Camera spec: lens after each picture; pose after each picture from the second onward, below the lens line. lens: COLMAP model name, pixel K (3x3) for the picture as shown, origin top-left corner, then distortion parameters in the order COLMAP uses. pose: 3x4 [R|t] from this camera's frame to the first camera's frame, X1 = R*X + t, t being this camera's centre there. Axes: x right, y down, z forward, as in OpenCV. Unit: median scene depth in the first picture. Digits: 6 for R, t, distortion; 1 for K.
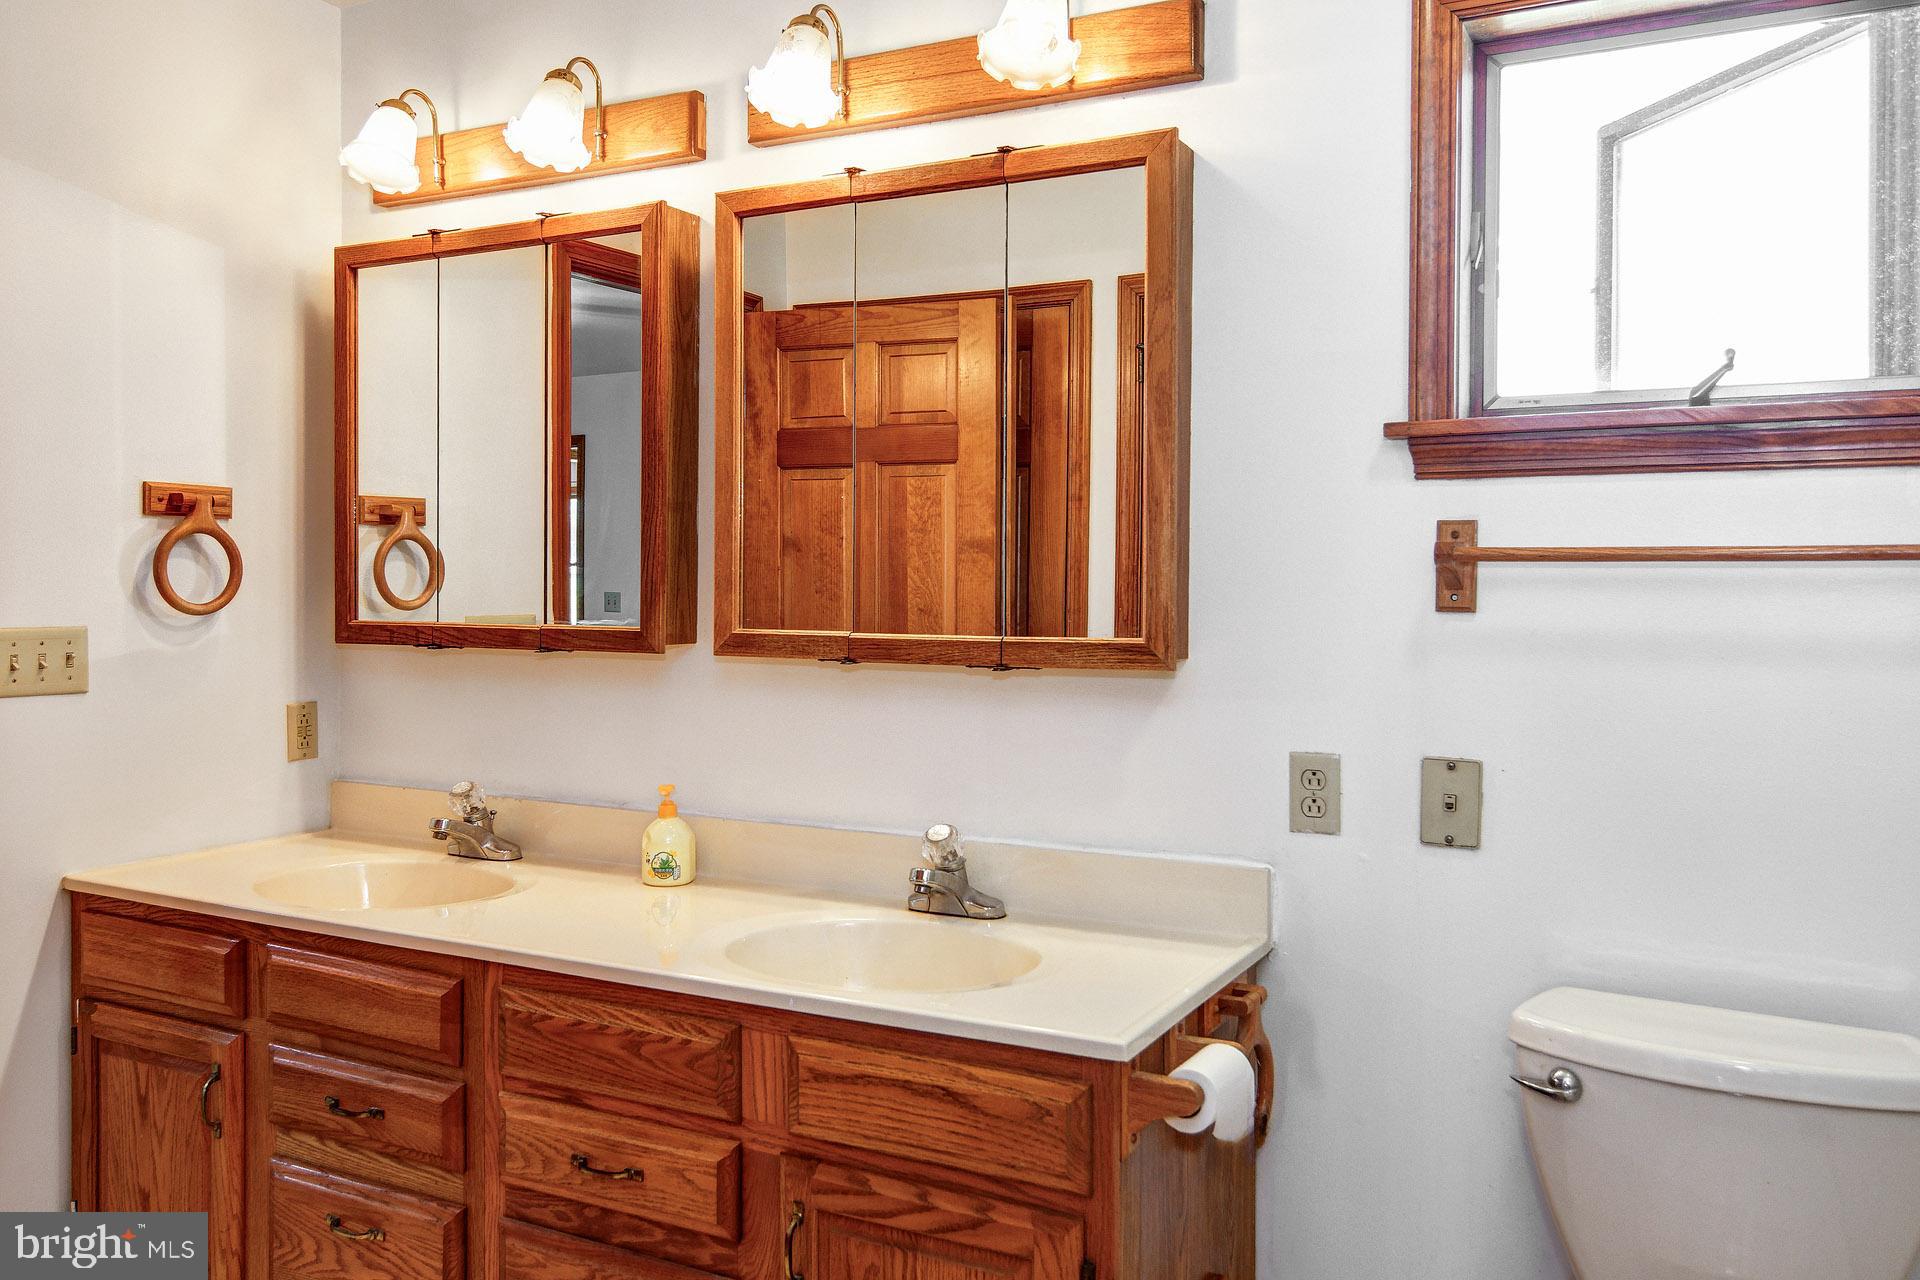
lens RADIAL K [[1628.4, 0, 962.8], [0, 1628.4, 626.0], [0, 0, 1]] dist [-0.015320, 0.012385]
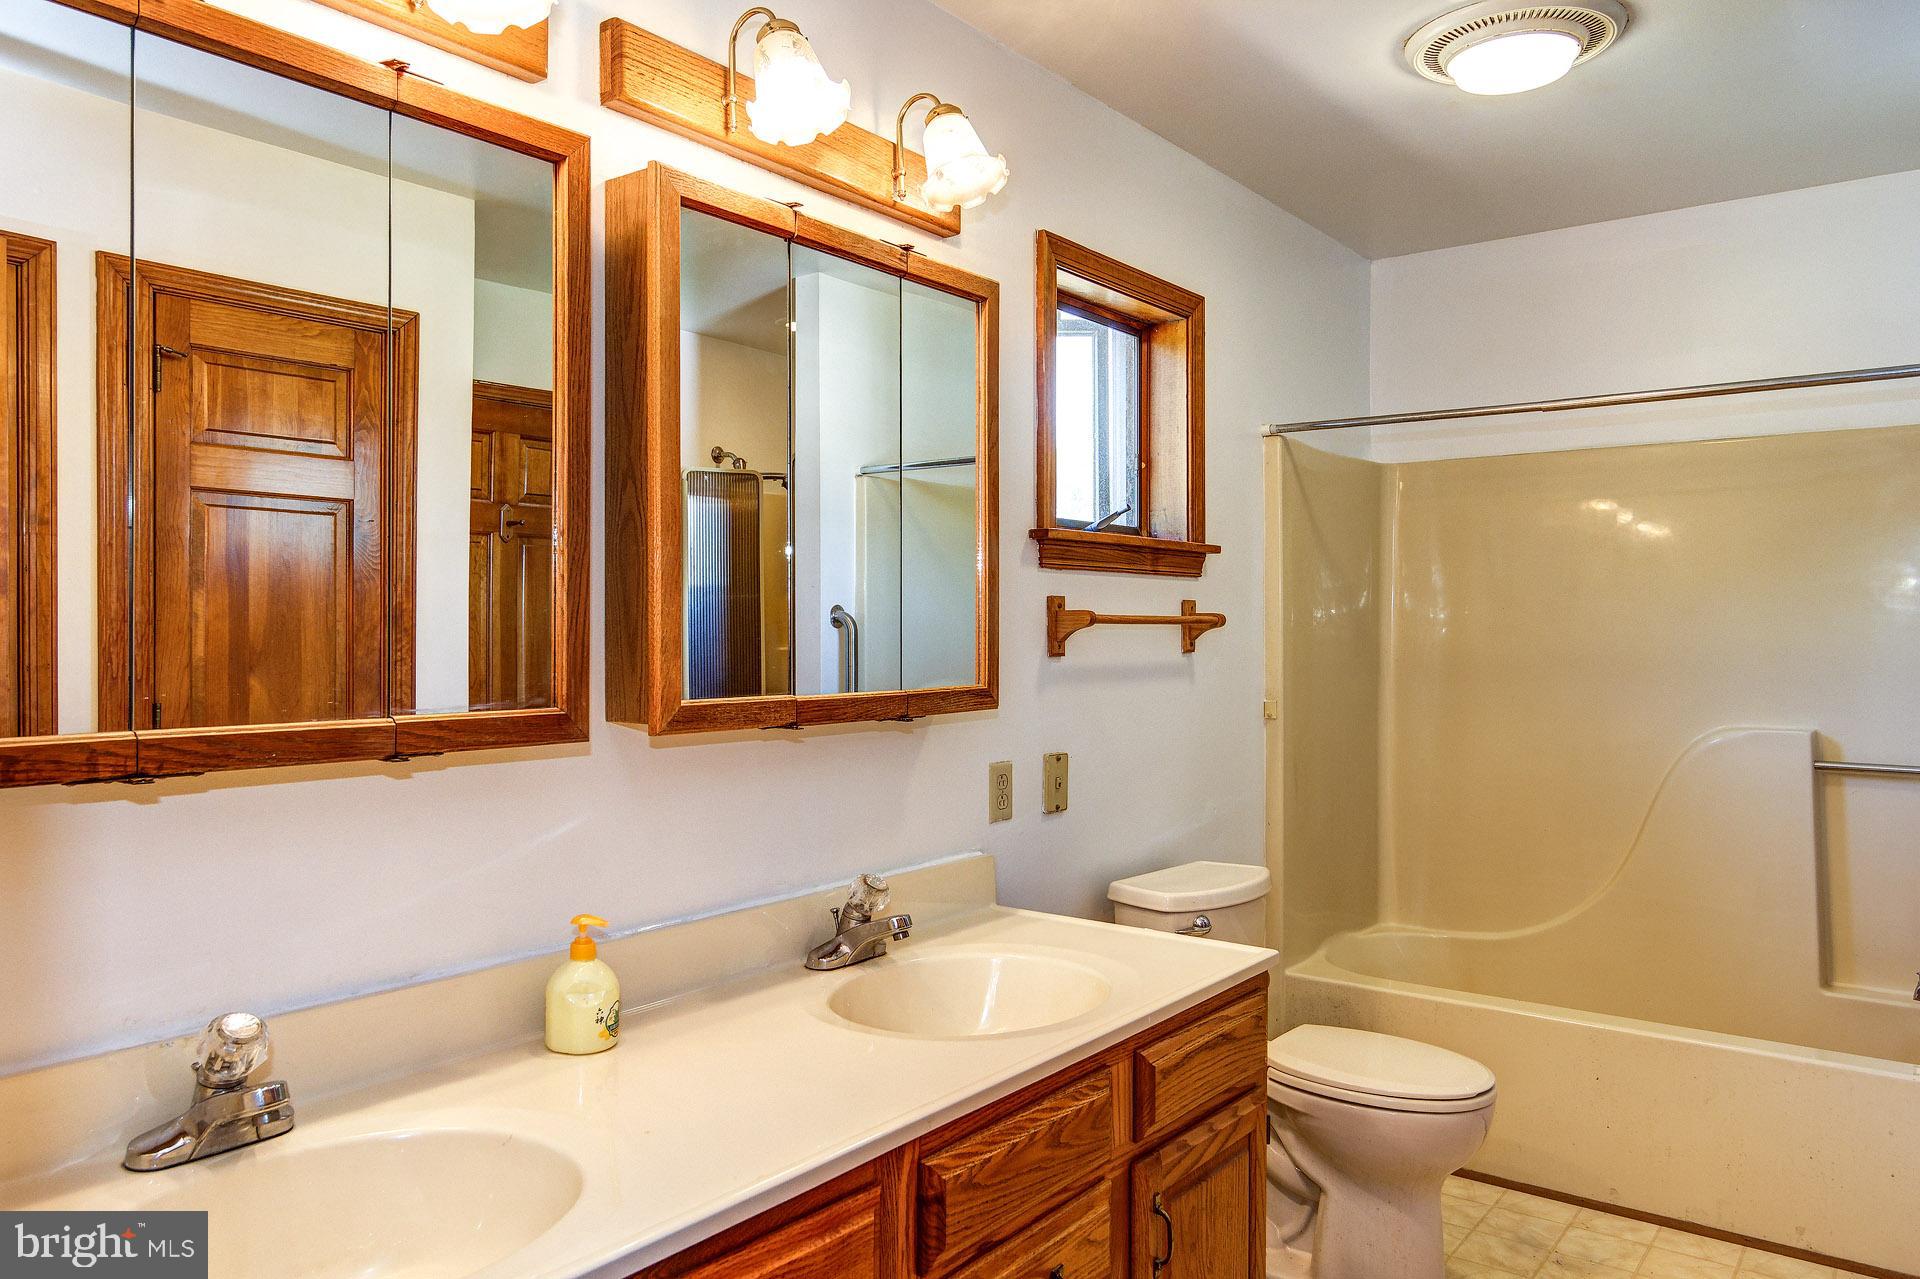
lens RADIAL K [[1367.6, 0, 963.1], [0, 1367.6, 639.6], [0, 0, 1]] dist [0.010045, 0.005022]
pose [[0.130396, -0.015258, 0.991345, -0.960829], [0.020603, 0.999707, 0.012677, -0.041960], [-0.991248, 0.018771, 0.130672, 0.909701]]
